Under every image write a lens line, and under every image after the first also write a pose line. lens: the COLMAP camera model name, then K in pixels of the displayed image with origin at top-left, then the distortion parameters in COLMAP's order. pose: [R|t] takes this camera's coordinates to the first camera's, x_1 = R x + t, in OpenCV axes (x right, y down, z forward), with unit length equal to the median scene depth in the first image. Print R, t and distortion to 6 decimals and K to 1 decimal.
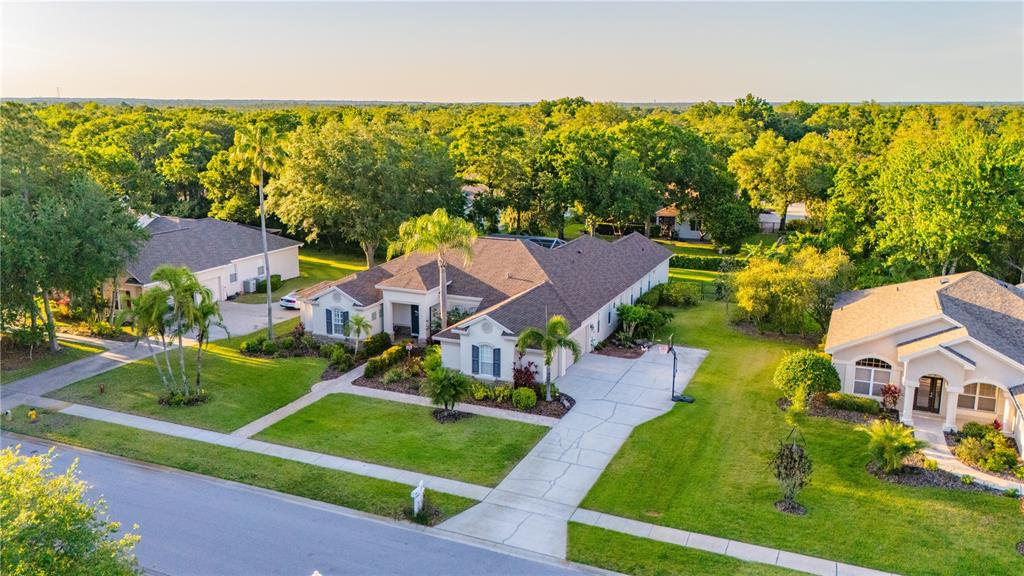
lens RADIAL K [[832.9, 0, 511.8], [0, 832.9, 242.0], [0, 0, 1]] dist [0.031082, -0.012342]
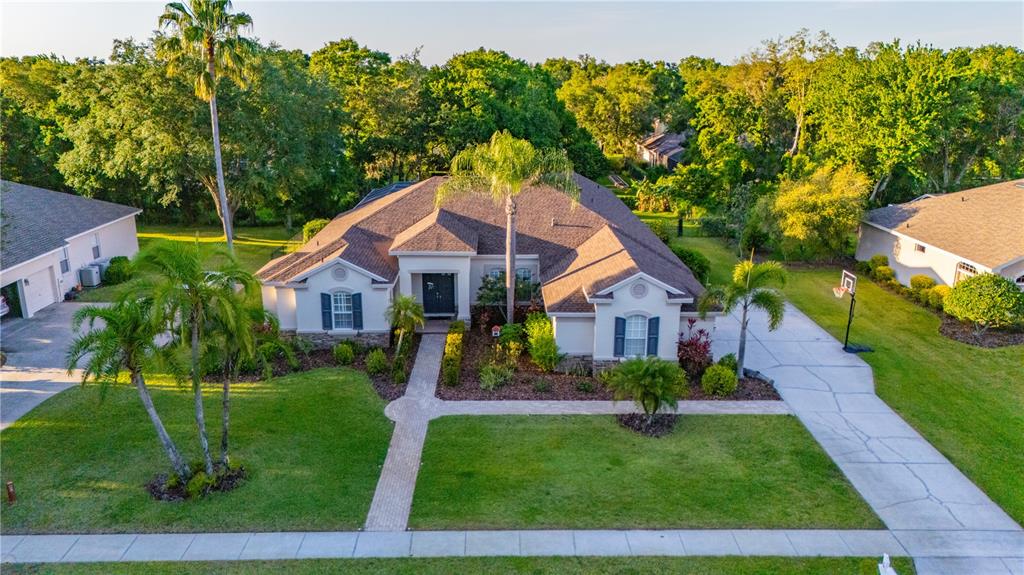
lens RADIAL K [[761.6, 0, 512.0], [0, 761.6, 287.5], [0, 0, 1]] dist [0.041112, -0.002943]
pose [[0.911540, -0.113963, 0.395105, -0.380643], [0.069799, 0.989767, 0.124452, 0.012399], [-0.405245, -0.085865, 0.910167, 0.452386]]
